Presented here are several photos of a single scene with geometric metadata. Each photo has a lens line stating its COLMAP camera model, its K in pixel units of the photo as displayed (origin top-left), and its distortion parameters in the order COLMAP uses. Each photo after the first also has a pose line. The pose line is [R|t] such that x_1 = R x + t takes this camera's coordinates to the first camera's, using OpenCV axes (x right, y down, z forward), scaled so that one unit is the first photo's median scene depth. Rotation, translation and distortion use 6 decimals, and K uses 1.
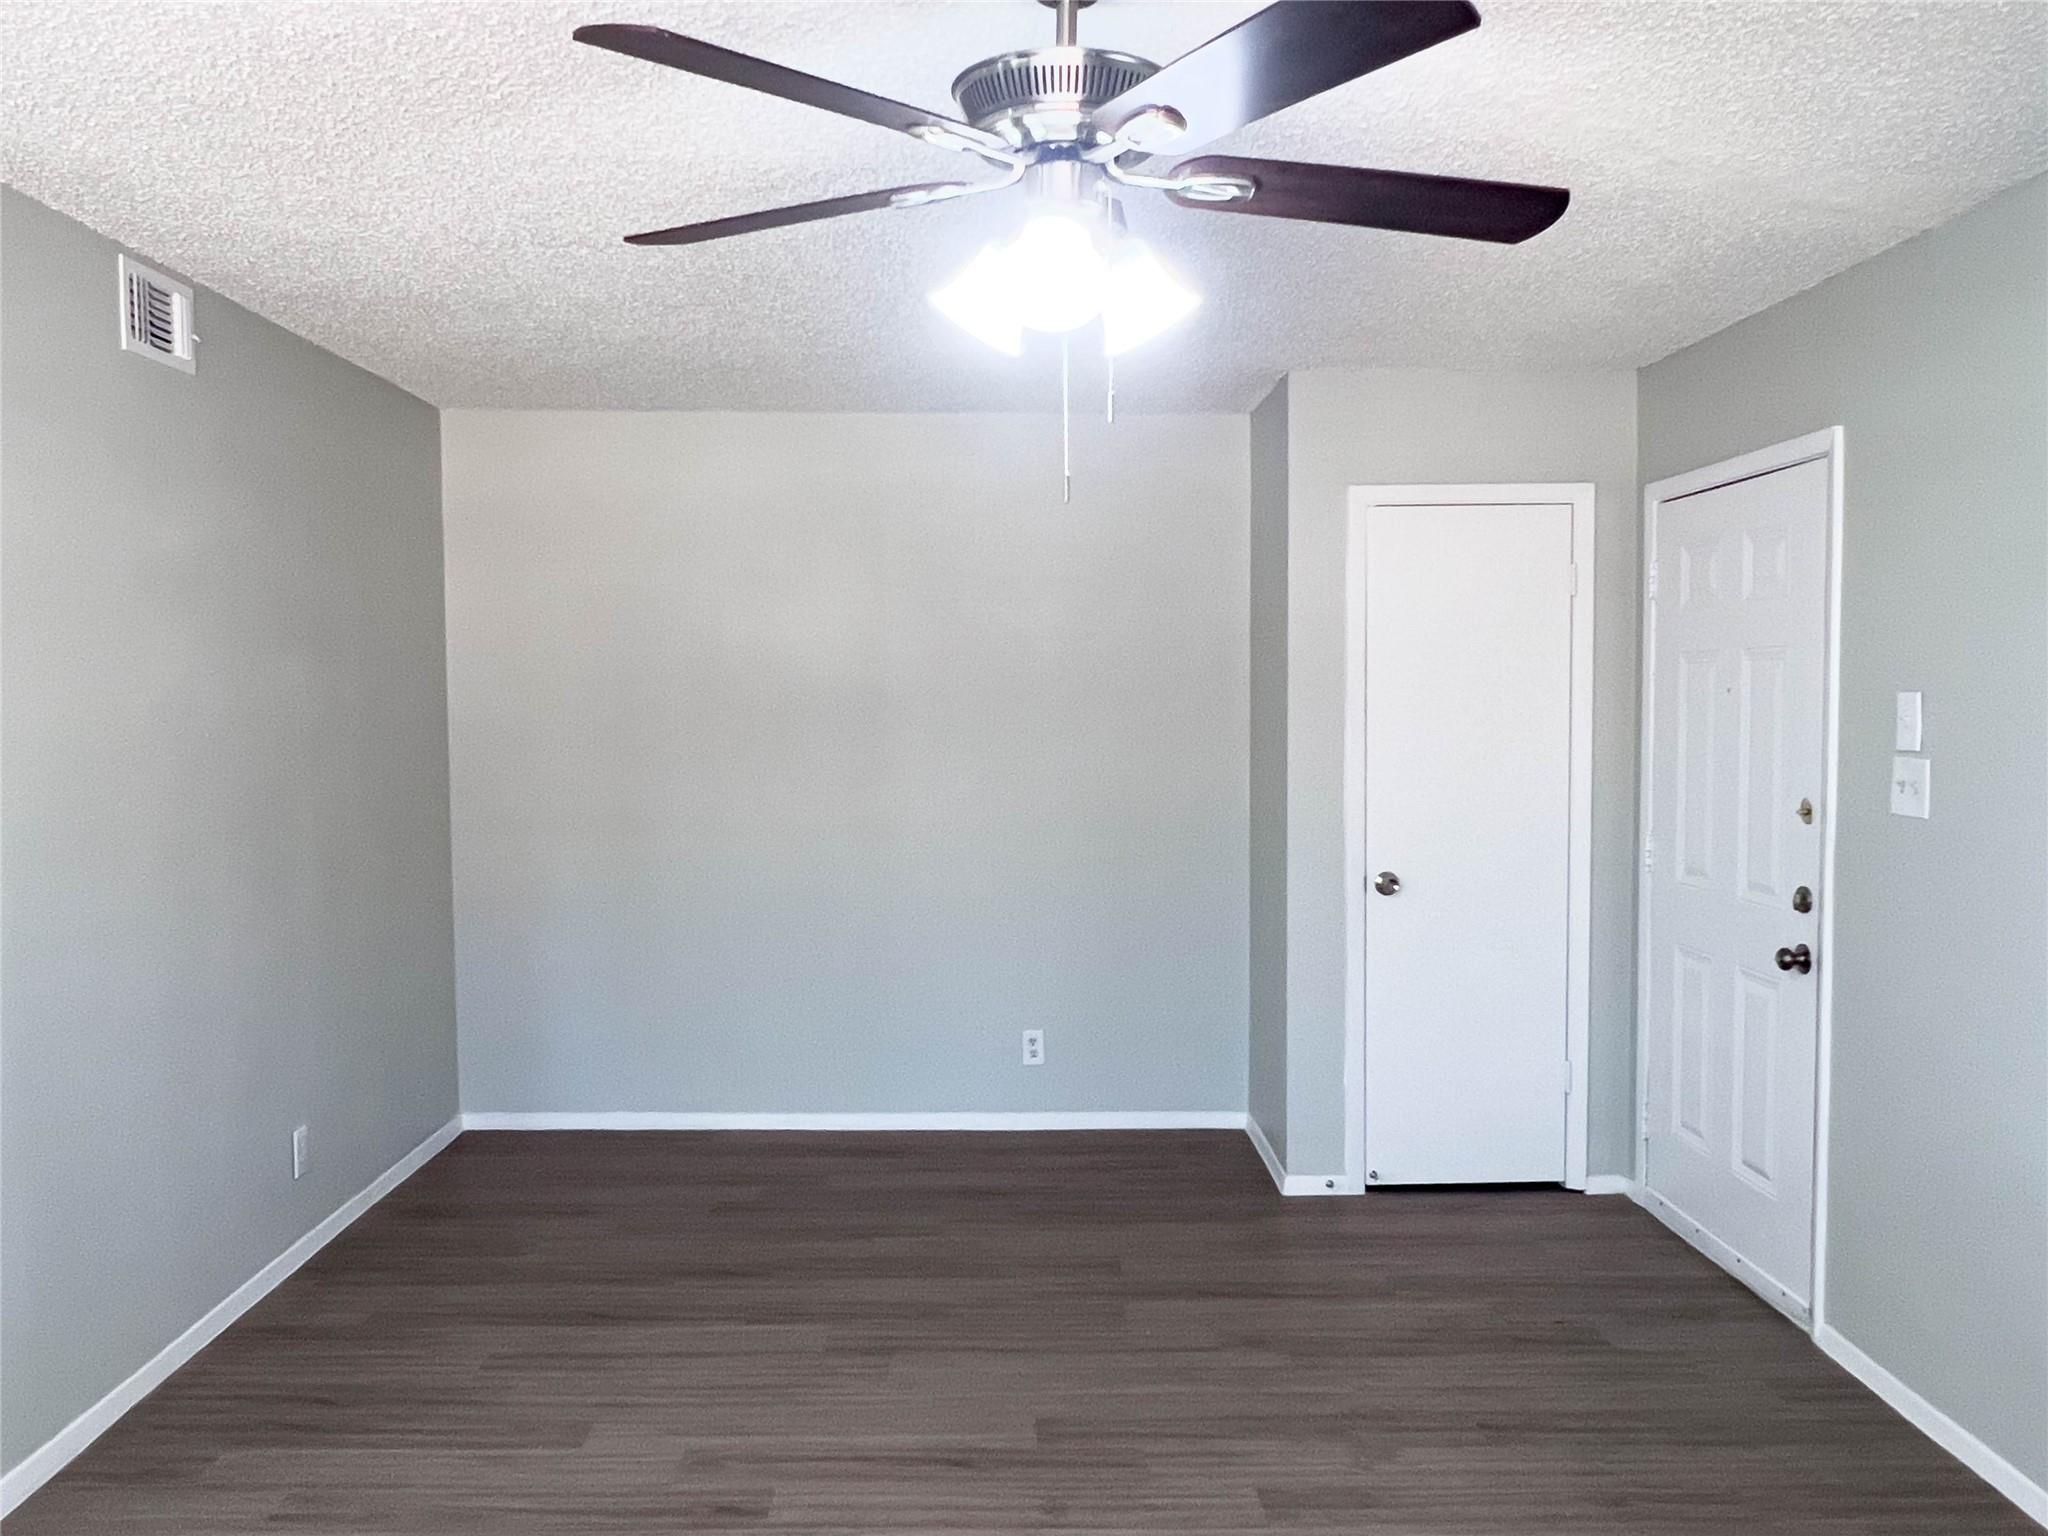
lens RADIAL K [[1572.7, 0, 1024.0], [0, 1572.7, 768.0], [0, 0, 1]] dist [-0.043119, 0.000474]
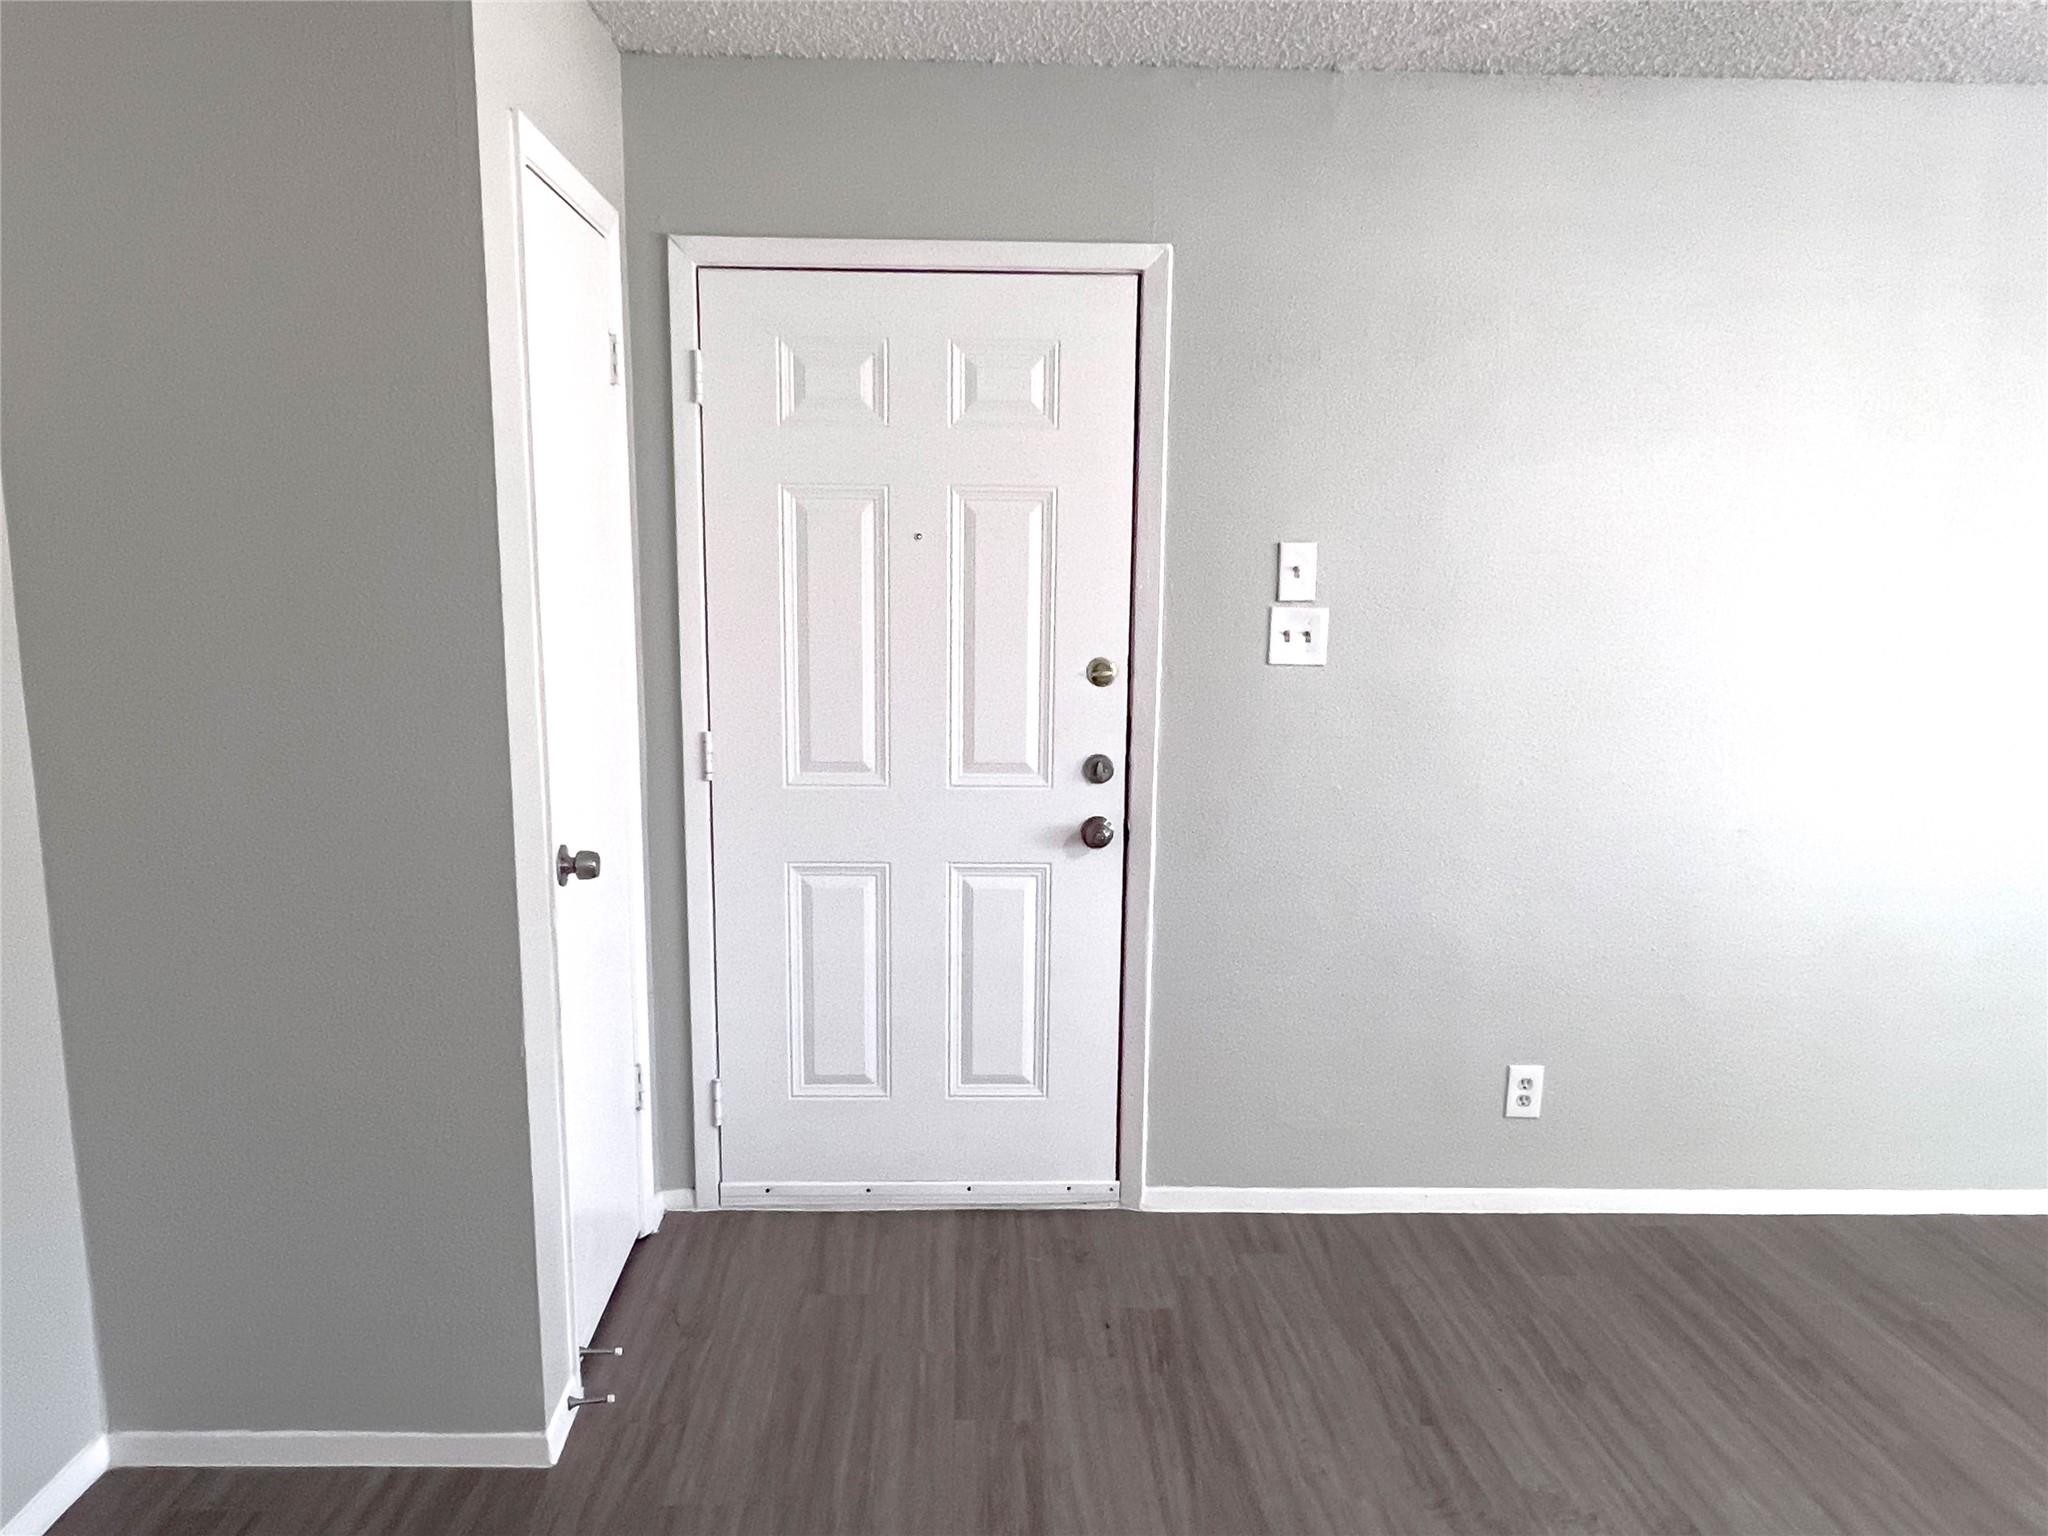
lens RADIAL K [[1572.7, 0, 1024.0], [0, 1572.7, 768.0], [0, 0, 1]] dist [-0.043119, 0.000474]
pose [[-0.008722, -0.133205, 0.991050, -0.443880], [0.039059, 0.990286, 0.133446, -0.043593], [-0.999199, 0.039873, -0.003435, 1.093360]]
